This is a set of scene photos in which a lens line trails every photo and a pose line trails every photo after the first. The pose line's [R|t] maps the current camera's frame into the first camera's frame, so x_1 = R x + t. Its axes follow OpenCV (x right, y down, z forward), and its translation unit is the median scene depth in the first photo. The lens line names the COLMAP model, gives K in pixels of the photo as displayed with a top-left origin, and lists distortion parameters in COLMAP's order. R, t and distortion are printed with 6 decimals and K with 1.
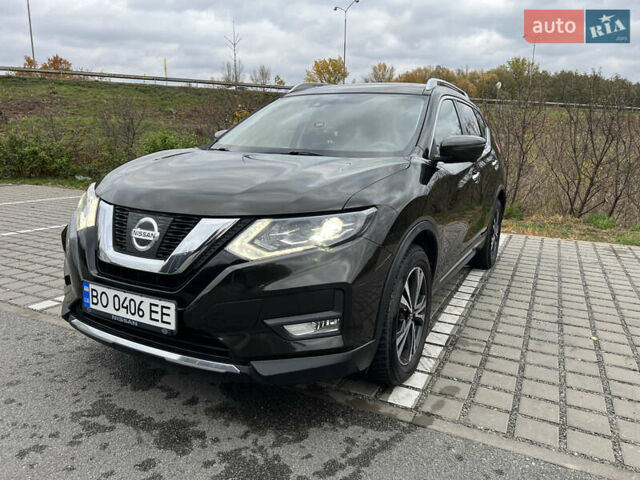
lens RADIAL K [[484.5, 0, 324.4], [0, 484.5, 246.2], [0, 0, 1]] dist [0.044376, -0.044156]
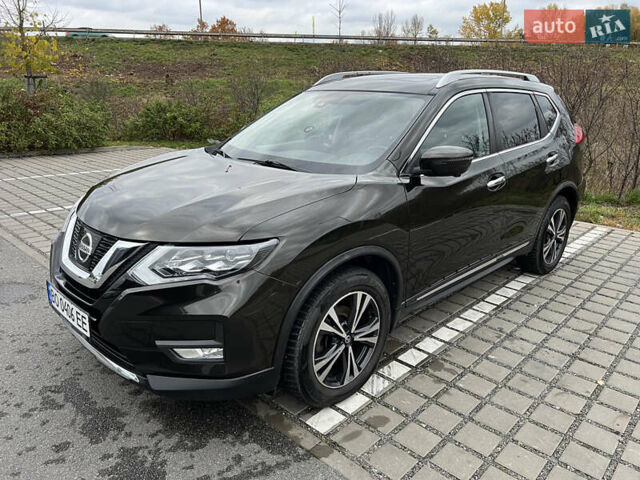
lens RADIAL K [[484.5, 0, 324.4], [0, 484.5, 239.3], [0, 0, 1]] dist [0.044376, -0.044156]
pose [[0.954562, 0.078772, -0.287414, 0.446035], [-0.056269, 0.994727, 0.085743, -0.157371], [0.292652, -0.065674, 0.953961, 0.068147]]
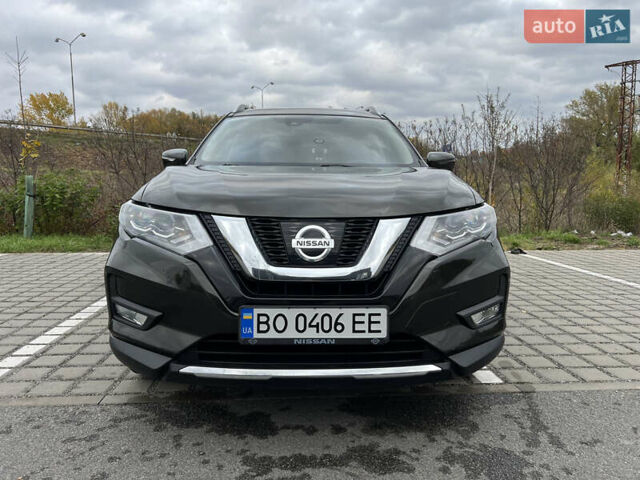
lens RADIAL K [[484.5, 0, 325.9], [0, 484.5, 240.2], [0, 0, 1]] dist [0.044376, -0.044156]
pose [[0.863860, -0.080569, 0.497247, -0.718550], [0.126858, 0.990107, -0.059961, 0.023508], [-0.487497, 0.114877, 0.865535, 0.192173]]
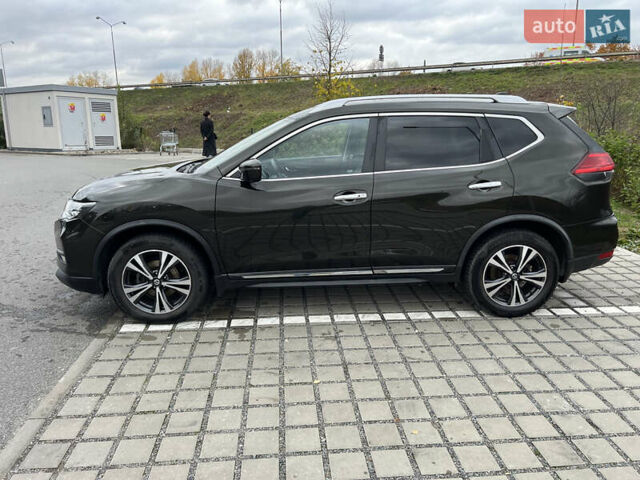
lens RADIAL K [[484.5, 0, 323.1], [0, 484.5, 239.5], [0, 0, 1]] dist [0.044376, -0.044156]
pose [[0.502892, 0.187798, -0.843701, 1.832922], [-0.165527, 0.978970, 0.119244, -0.269039], [0.848352, 0.079689, 0.523401, 0.719730]]
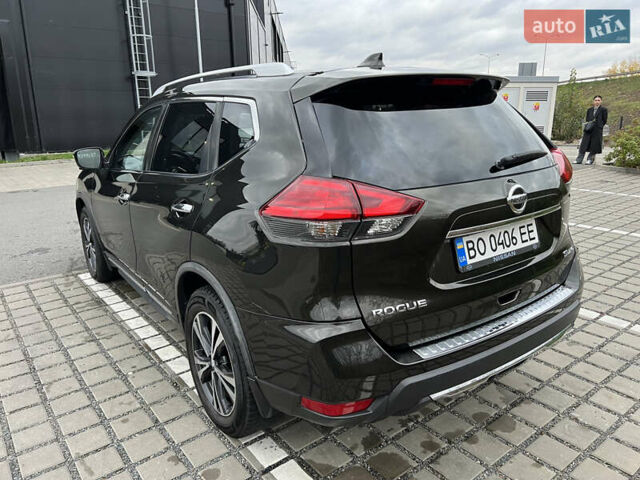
lens RADIAL K [[484.5, 0, 320.6], [0, 484.5, 238.7], [0, 0, 1]] dist [0.044376, -0.044156]
pose [[-0.456339, 0.210487, -0.864552, 1.504001], [-0.179195, 0.929972, 0.321000, -0.680963], [0.871575, 0.301409, -0.386664, 2.710978]]
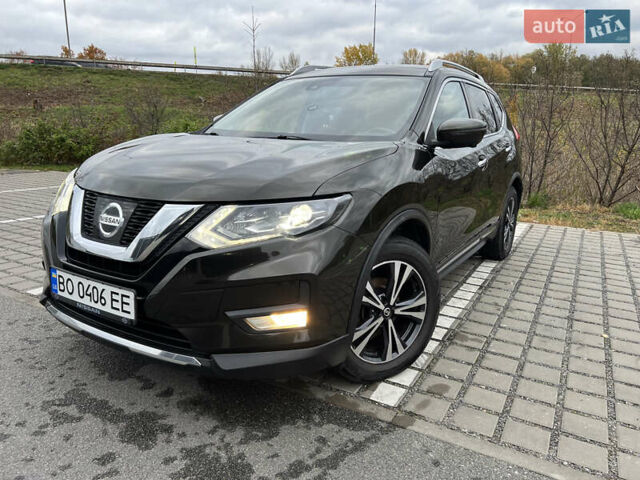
lens RADIAL K [[484.5, 0, 324.9], [0, 484.5, 240.2], [0, 0, 1]] dist [0.044376, -0.044156]
pose [[0.998240, 0.011234, -0.058222, 0.097623], [-0.010496, 0.999861, 0.012965, -0.001869], [0.058360, -0.012331, 0.998219, 0.052906]]
